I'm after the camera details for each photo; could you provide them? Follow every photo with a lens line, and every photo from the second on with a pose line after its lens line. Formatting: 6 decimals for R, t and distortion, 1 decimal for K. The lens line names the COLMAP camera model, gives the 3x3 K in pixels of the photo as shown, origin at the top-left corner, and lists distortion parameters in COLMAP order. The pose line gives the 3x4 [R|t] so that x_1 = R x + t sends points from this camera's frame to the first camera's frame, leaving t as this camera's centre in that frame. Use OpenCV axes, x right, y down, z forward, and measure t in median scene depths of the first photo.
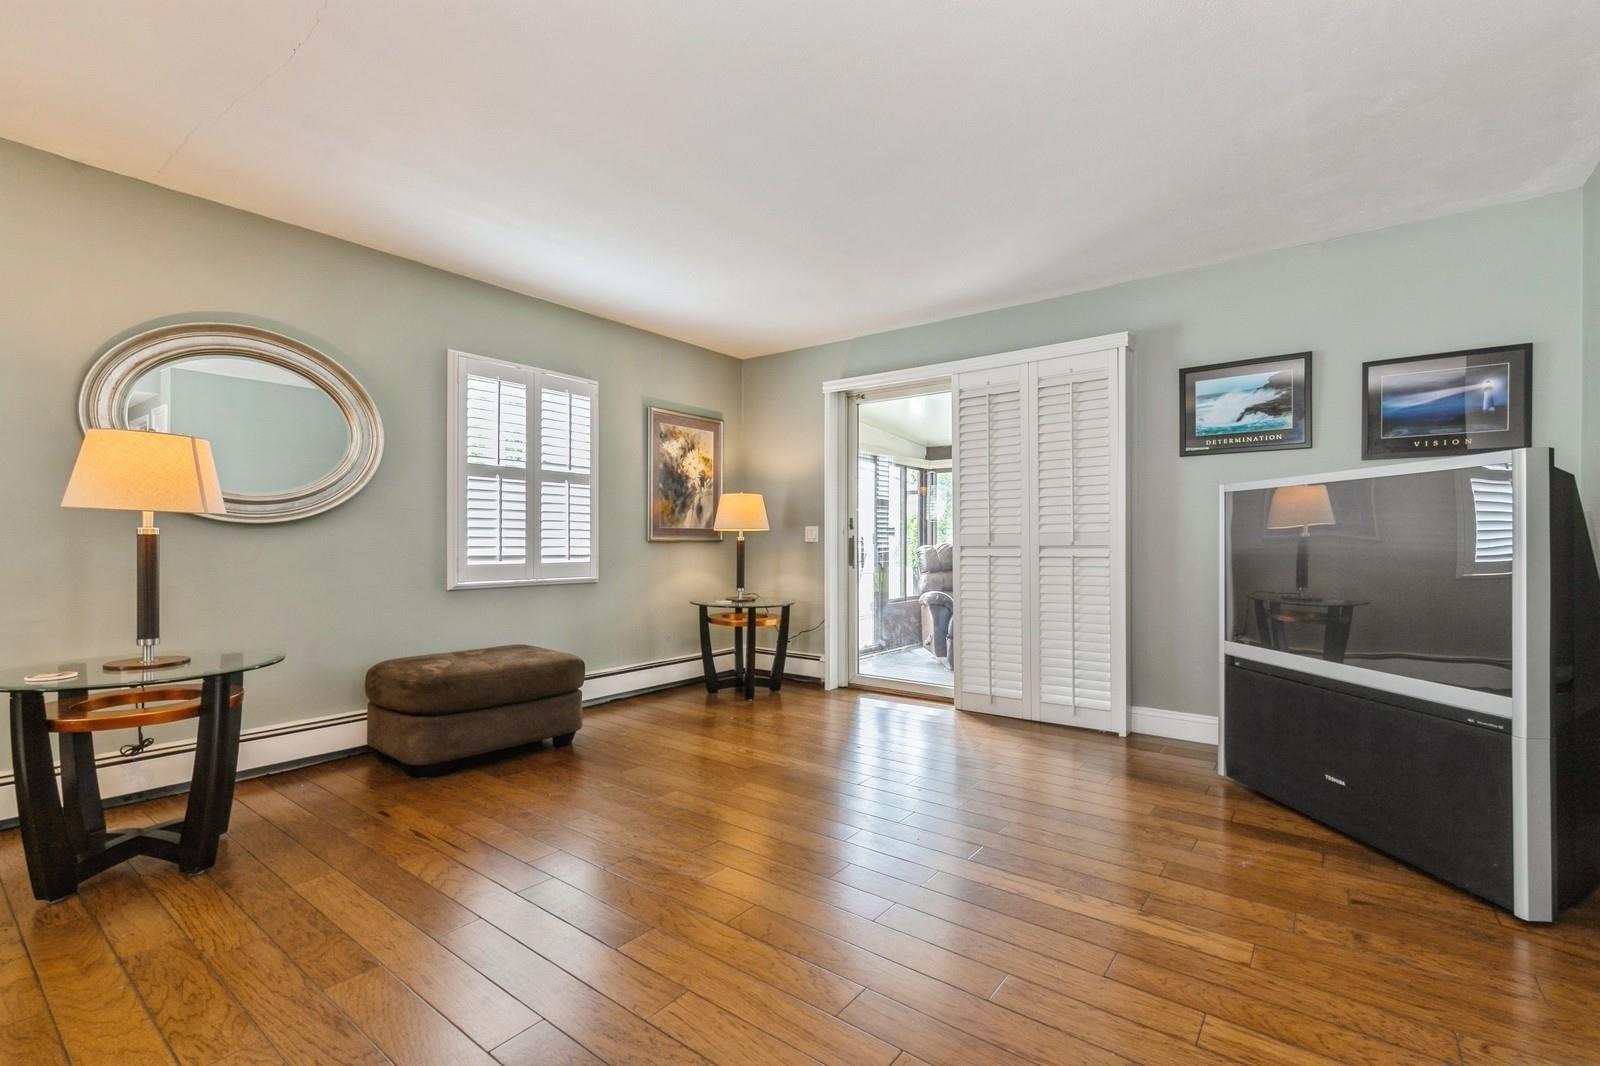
lens RADIAL K [[711.8, 0, 799.5], [0, 711.8, 544.4], [0, 0, 1]] dist [-0.001359, 0.000880]
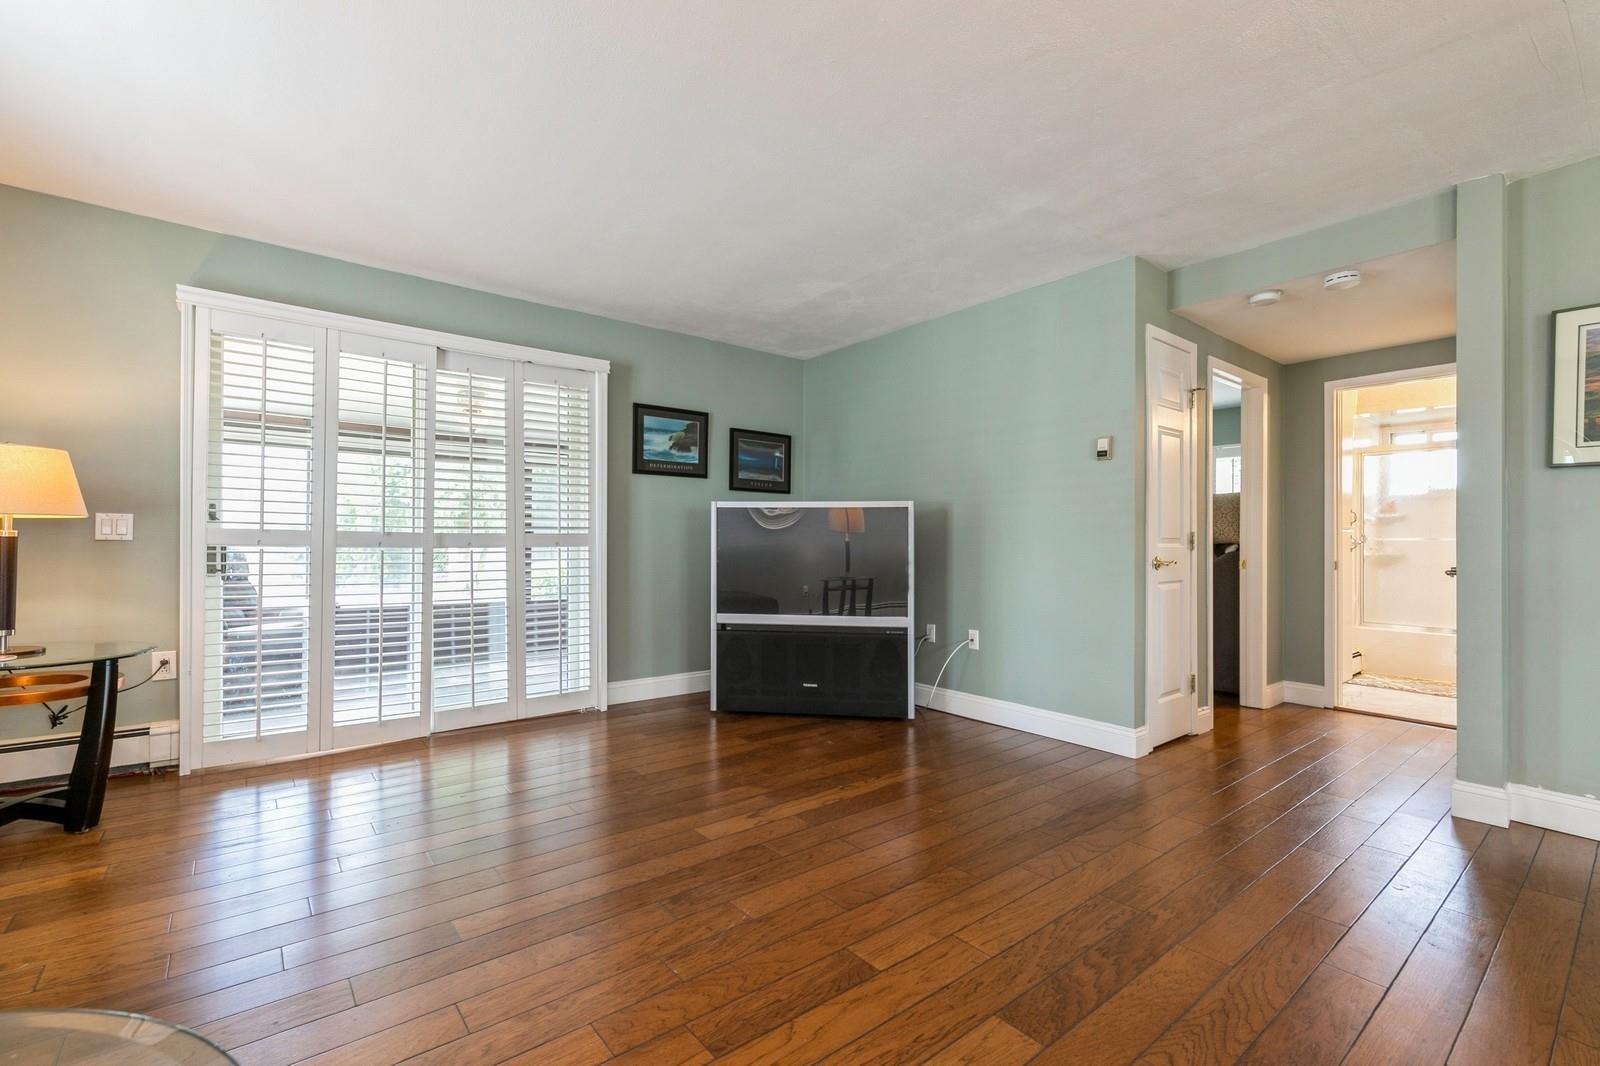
lens RADIAL K [[711.8, 0, 793.0], [0, 711.8, 540.8], [0, 0, 1]] dist [-0.001359, 0.000880]
pose [[0.230415, 0.004509, 0.973082, -0.646767], [-0.003215, 0.999987, -0.003872, -0.002070], [-0.973087, -0.002236, 0.230426, 0.473113]]
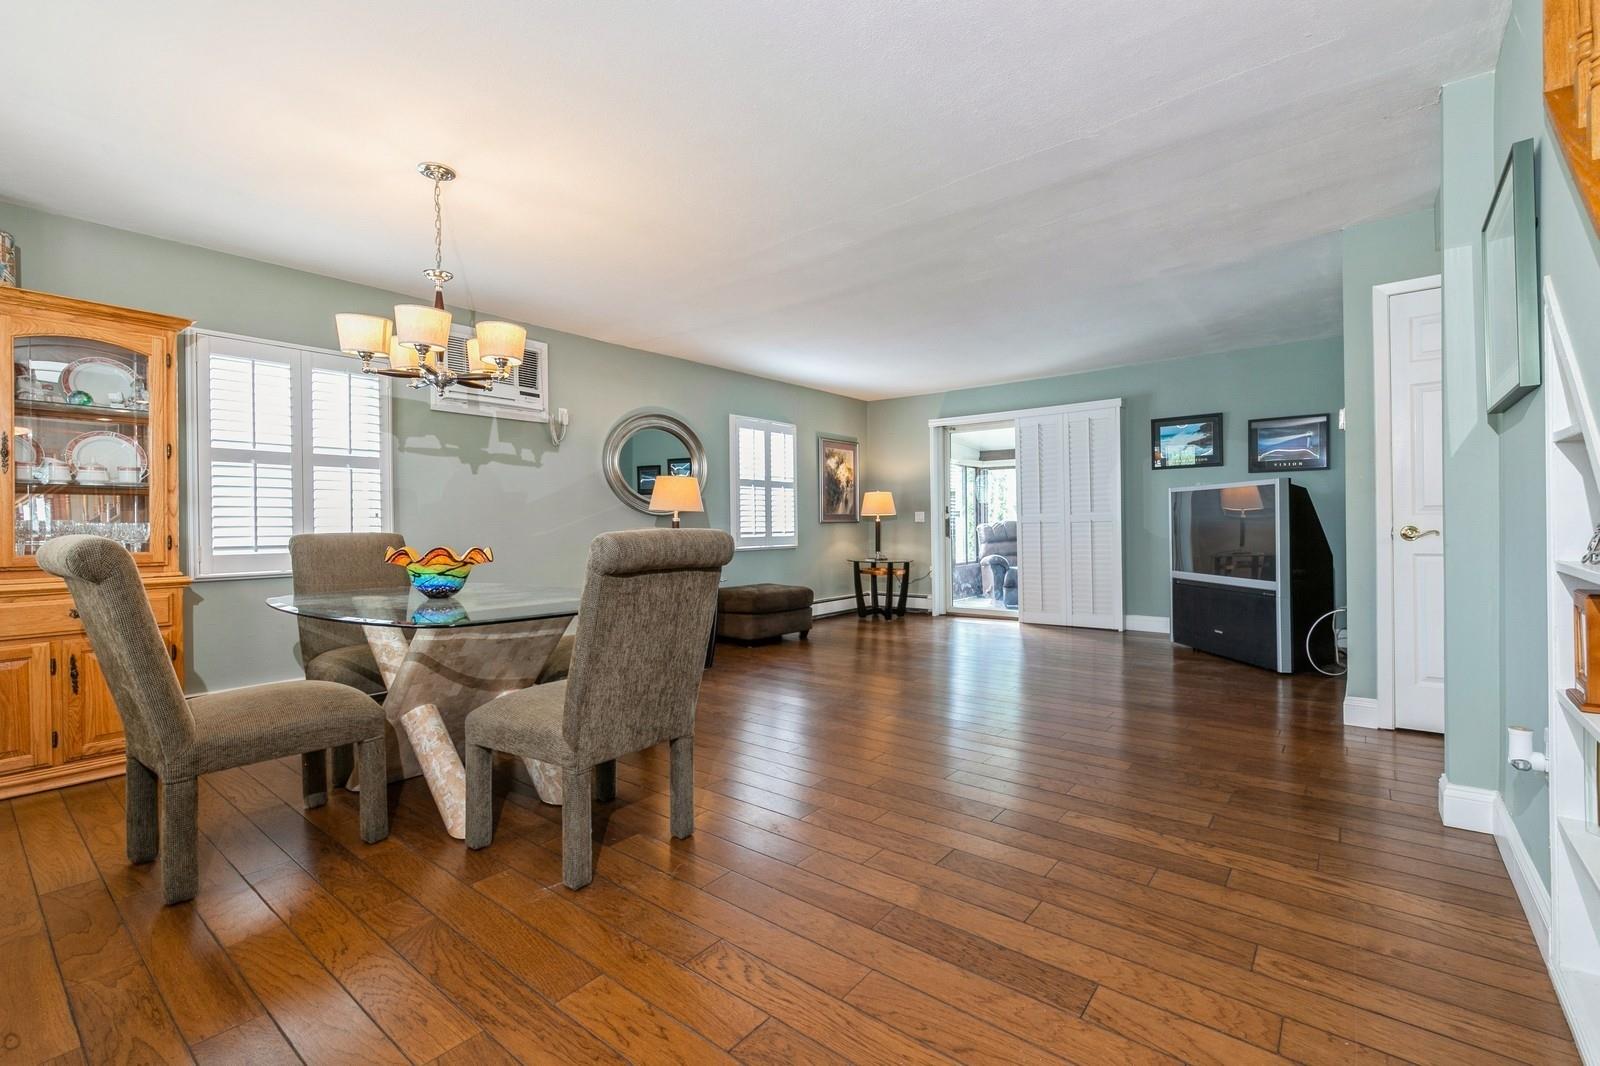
lens RADIAL K [[711.8, 0, 800.7], [0, 711.8, 522.6], [0, 0, 1]] dist [-0.001359, 0.000880]
pose [[0.999692, -0.013083, -0.021092, -0.309891], [0.012988, 0.999905, -0.004600, 0.003164], [0.021150, 0.004325, 0.999767, -0.810901]]
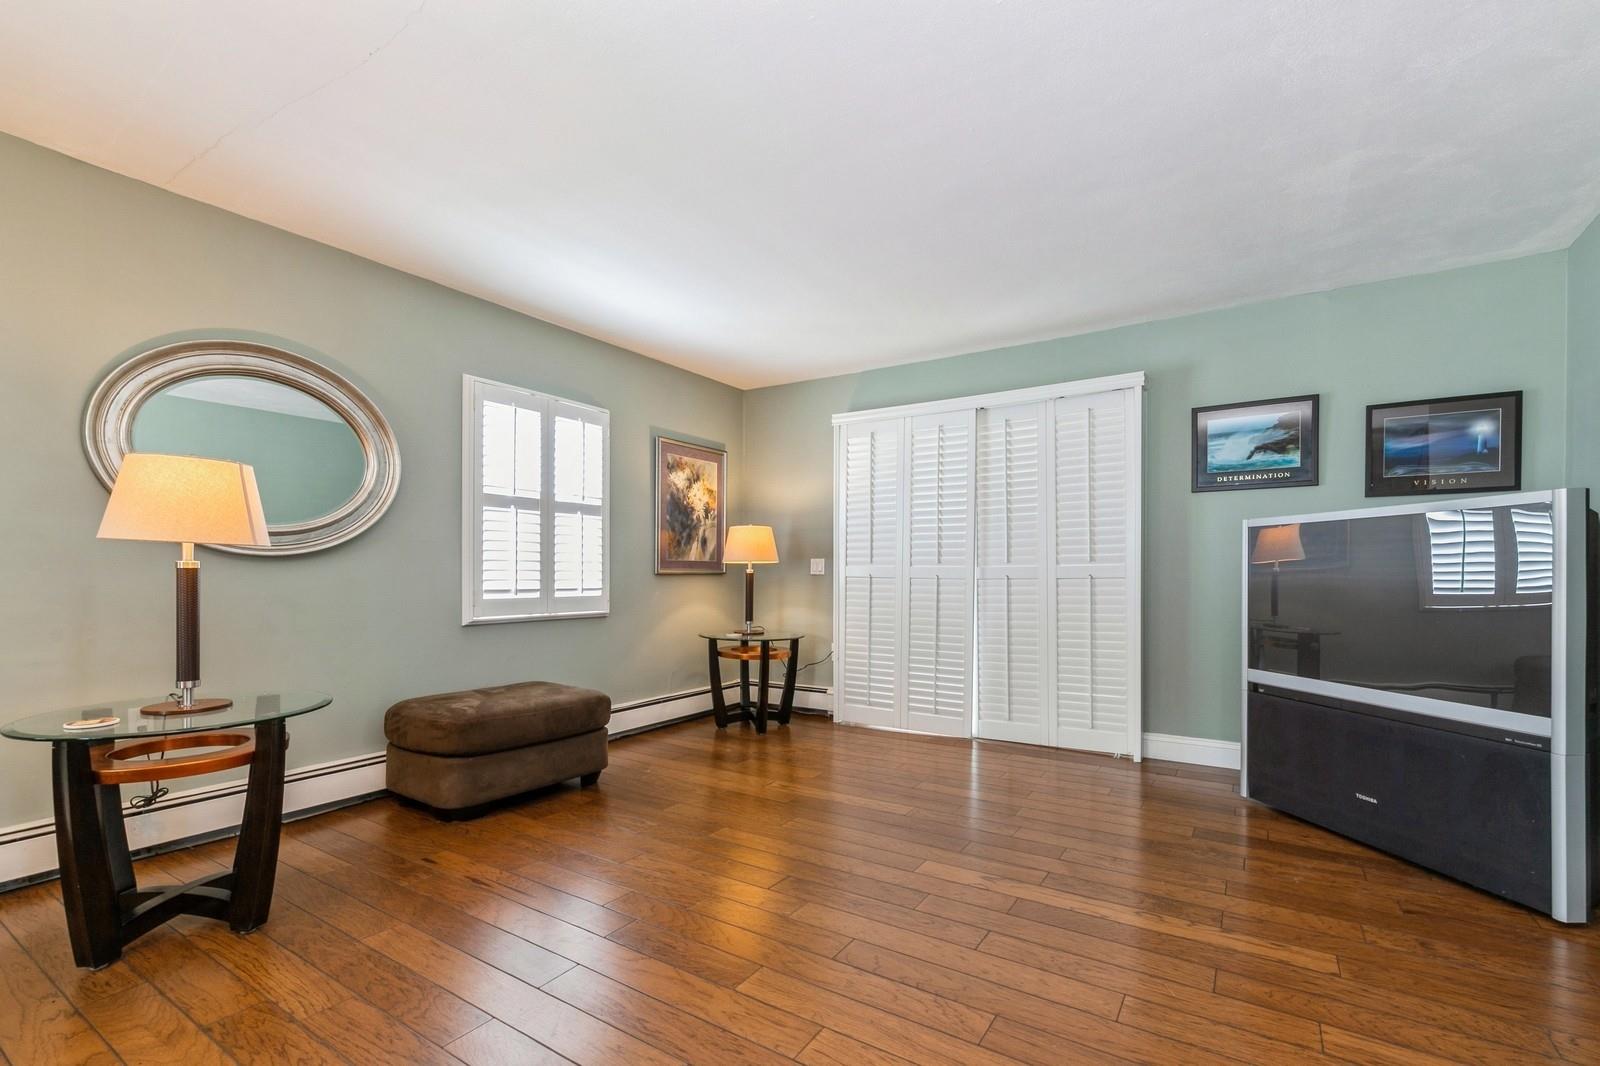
lens RADIAL K [[711.8, 0, 803.0], [0, 711.8, 580.3], [0, 0, 1]] dist [-0.001359, 0.000880]
pose [[0.996608, -0.001915, 0.082267, -0.126830], [0.001427, 0.999981, 0.005995, -0.001825], [-0.082277, -0.005857, 0.996592, 0.007268]]
